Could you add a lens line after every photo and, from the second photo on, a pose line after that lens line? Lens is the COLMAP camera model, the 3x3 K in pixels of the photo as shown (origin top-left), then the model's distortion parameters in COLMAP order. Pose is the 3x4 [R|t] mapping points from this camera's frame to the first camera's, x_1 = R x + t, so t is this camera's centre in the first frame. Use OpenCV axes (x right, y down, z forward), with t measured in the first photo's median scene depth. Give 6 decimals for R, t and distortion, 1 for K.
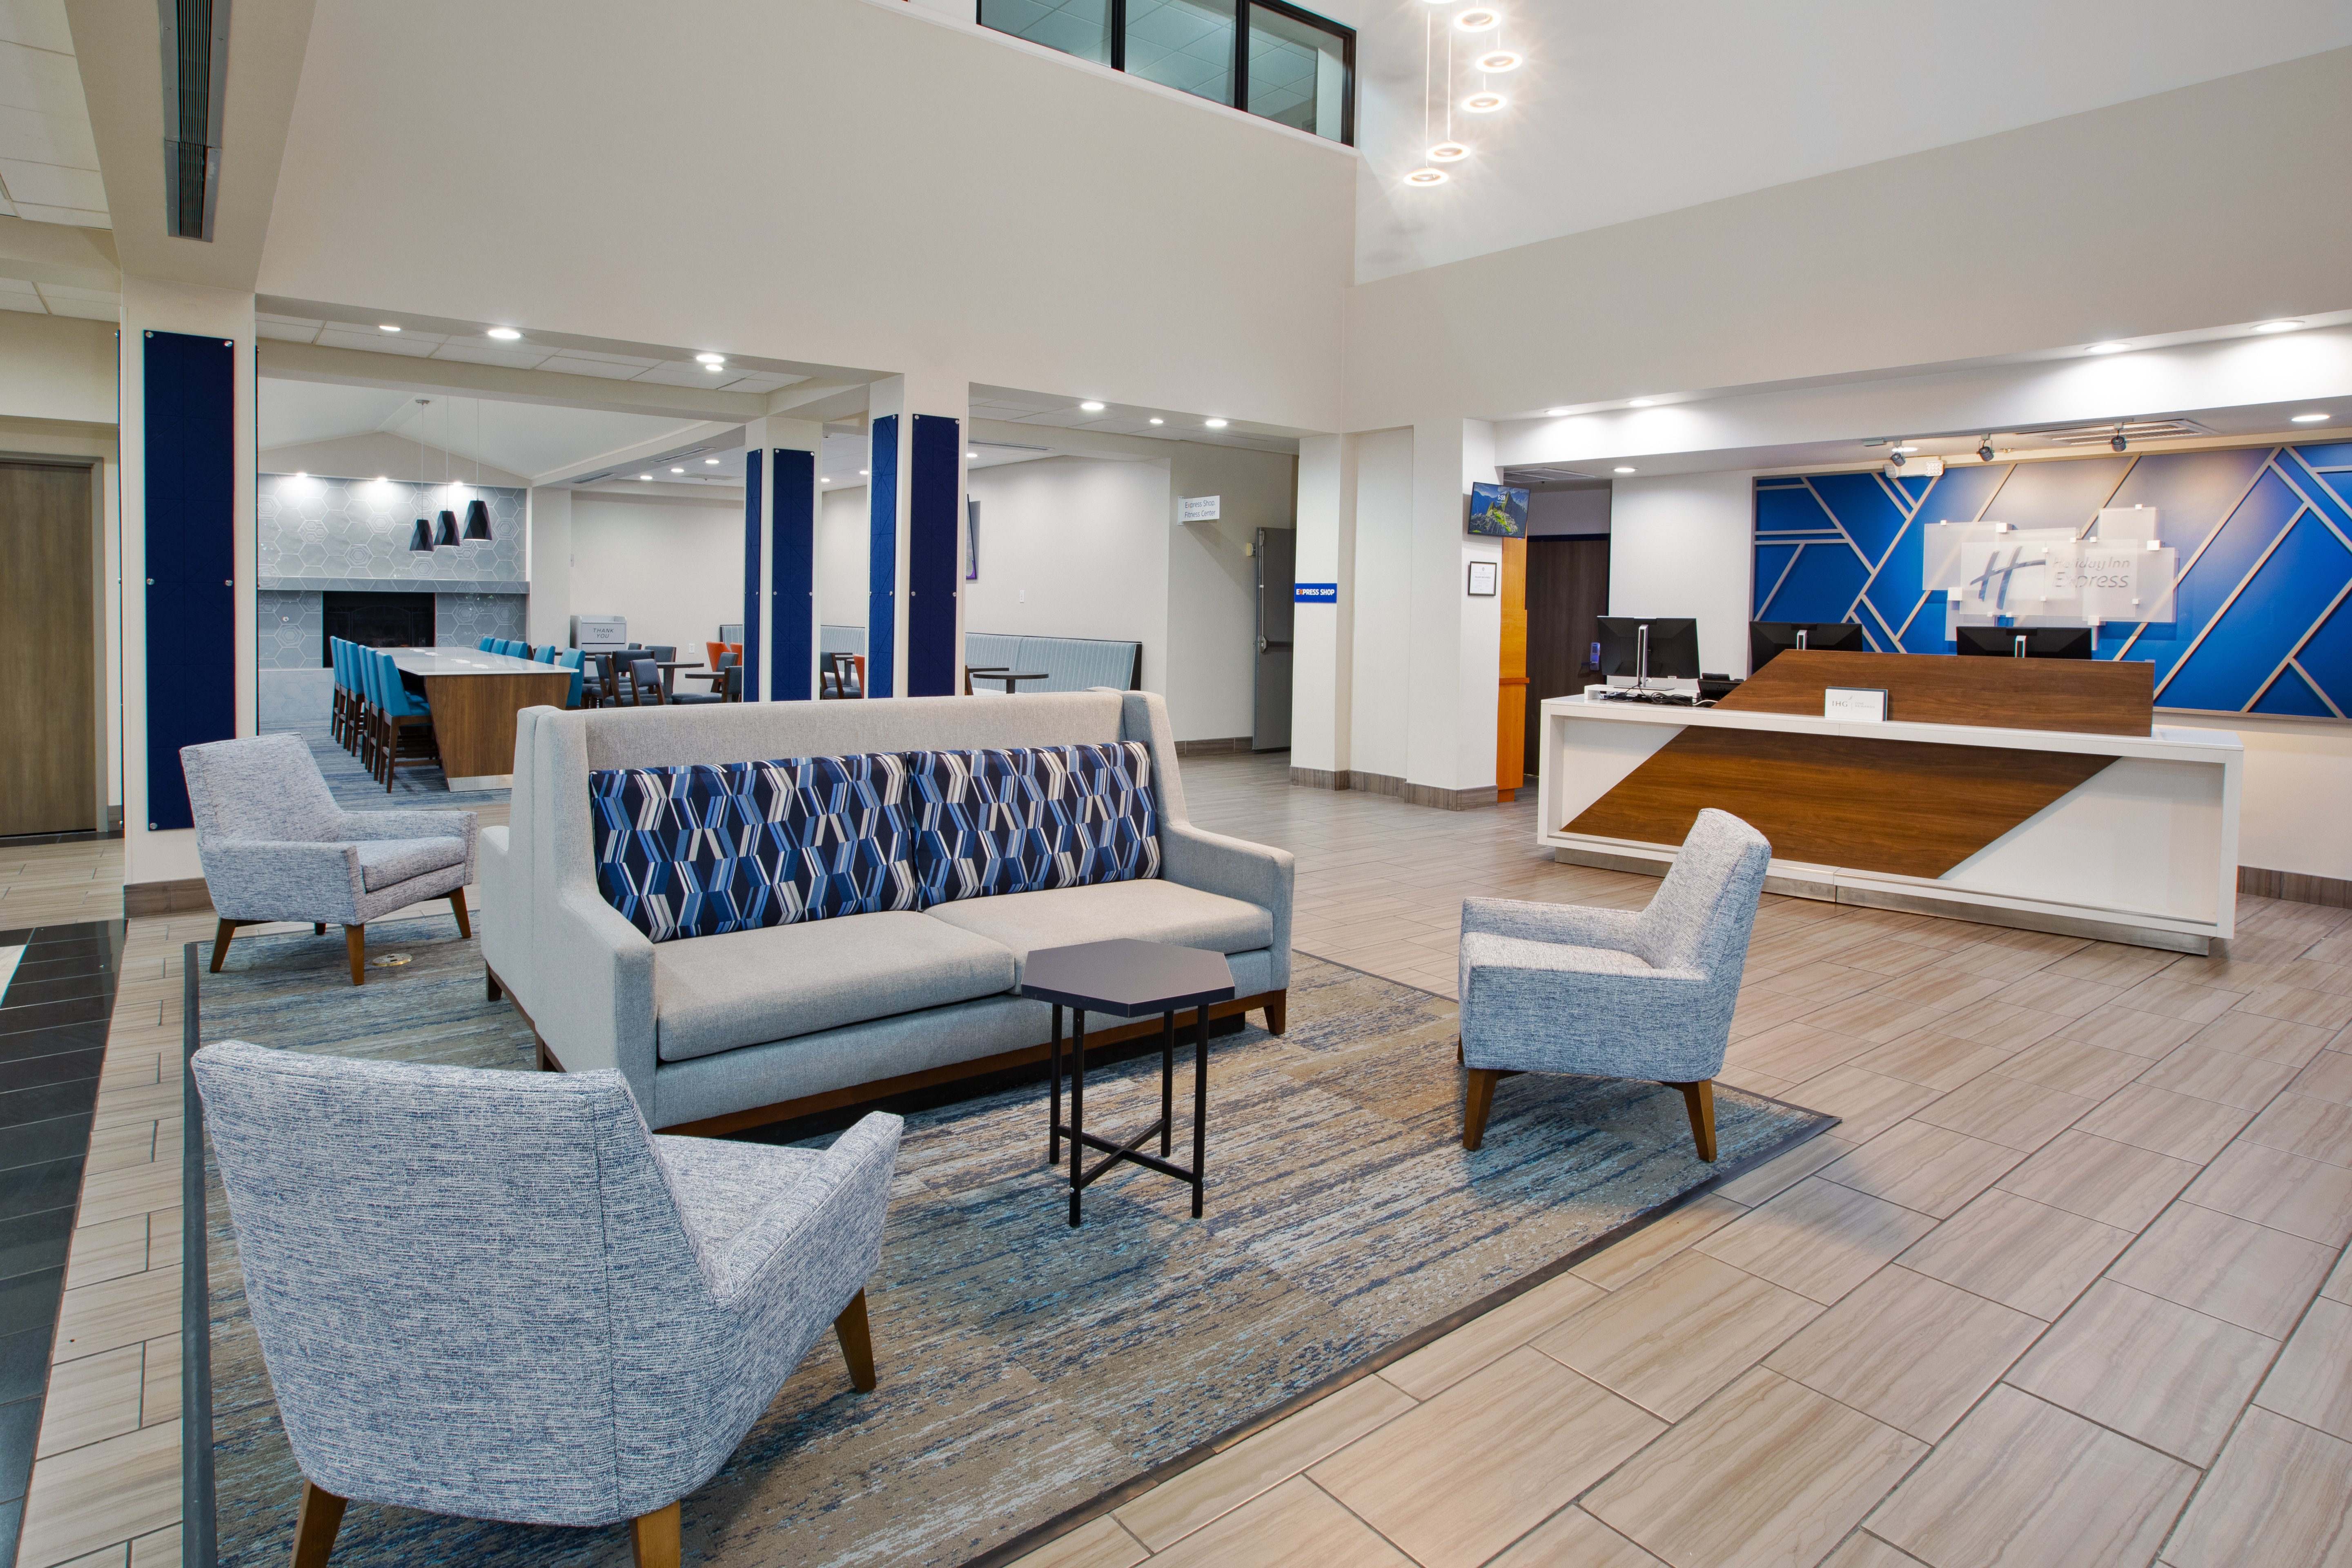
lens RADIAL K [[1297.7, 0, 1174.4], [0, 1297.7, 652.1], [0, 0, 1]] dist [0.003454, 0.002068]
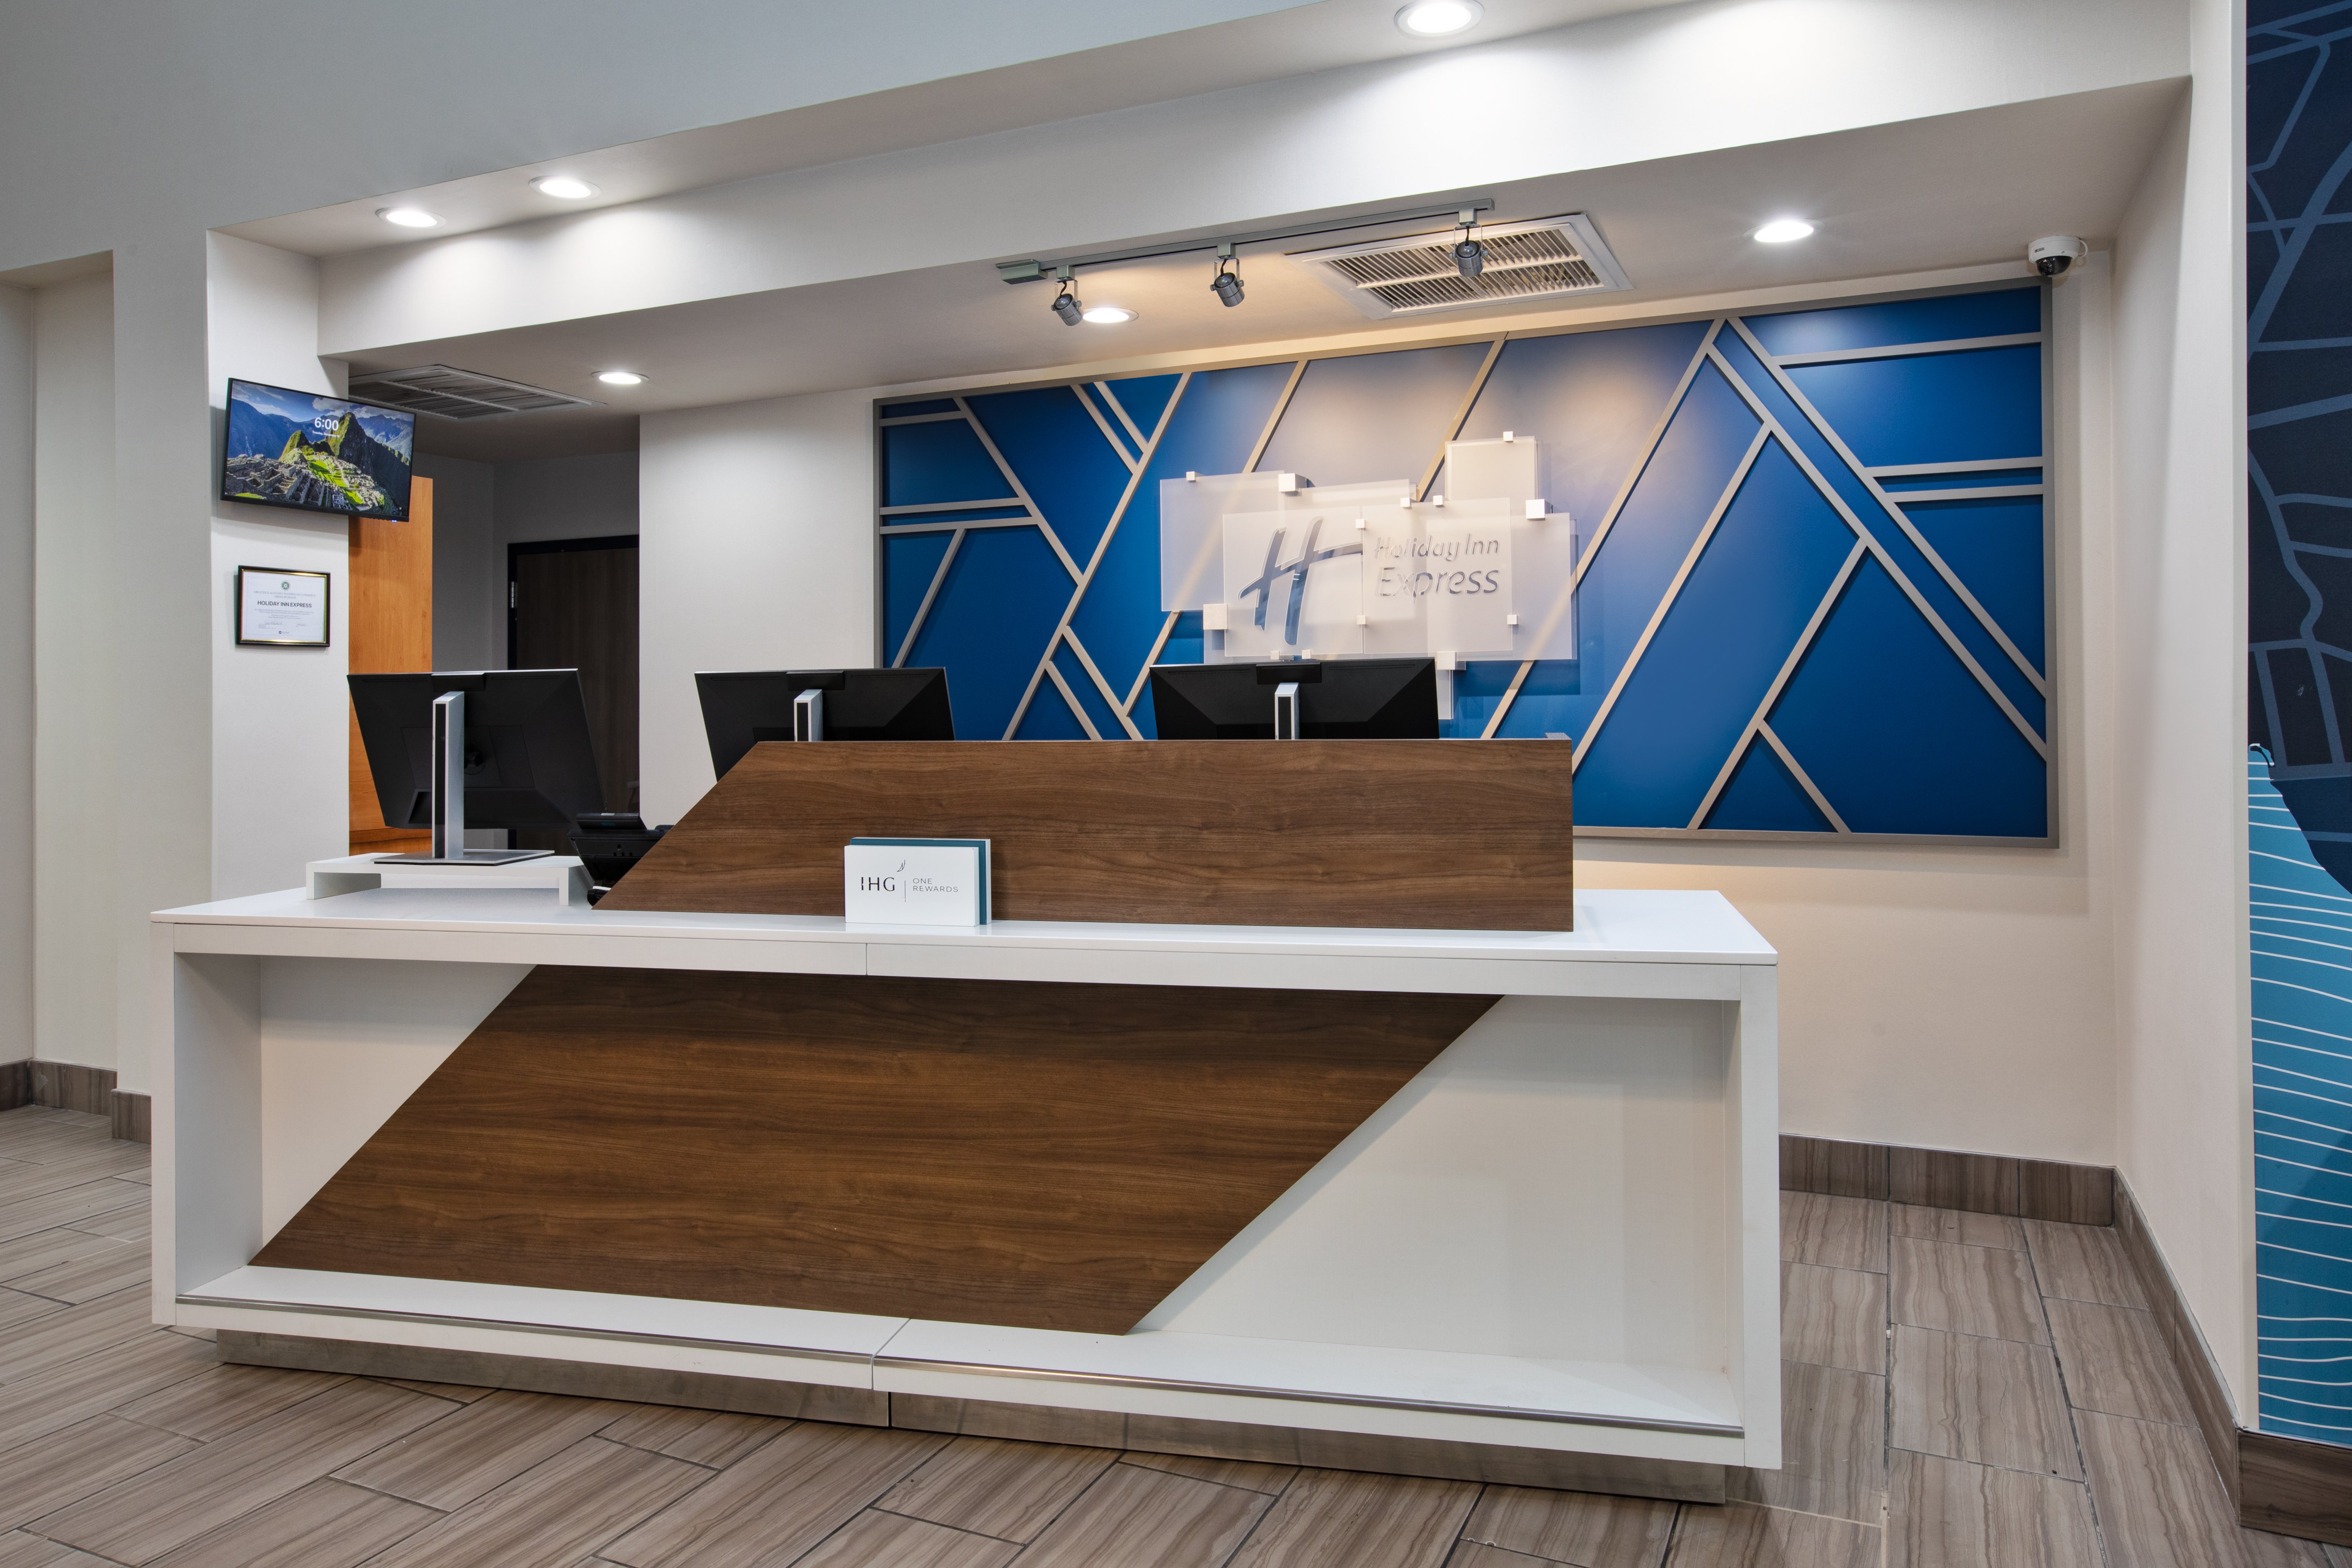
lens RADIAL K [[1571.4, 0, 1176.2], [0, 1571.4, 719.2], [0, 0, 1]] dist [-0.041867, 0.000438]
pose [[0.906006, -0.032919, 0.421983, 0.362016], [0.043389, 0.998942, -0.015229, 0.003242], [-0.421036, 0.032107, 0.906476, 0.503844]]
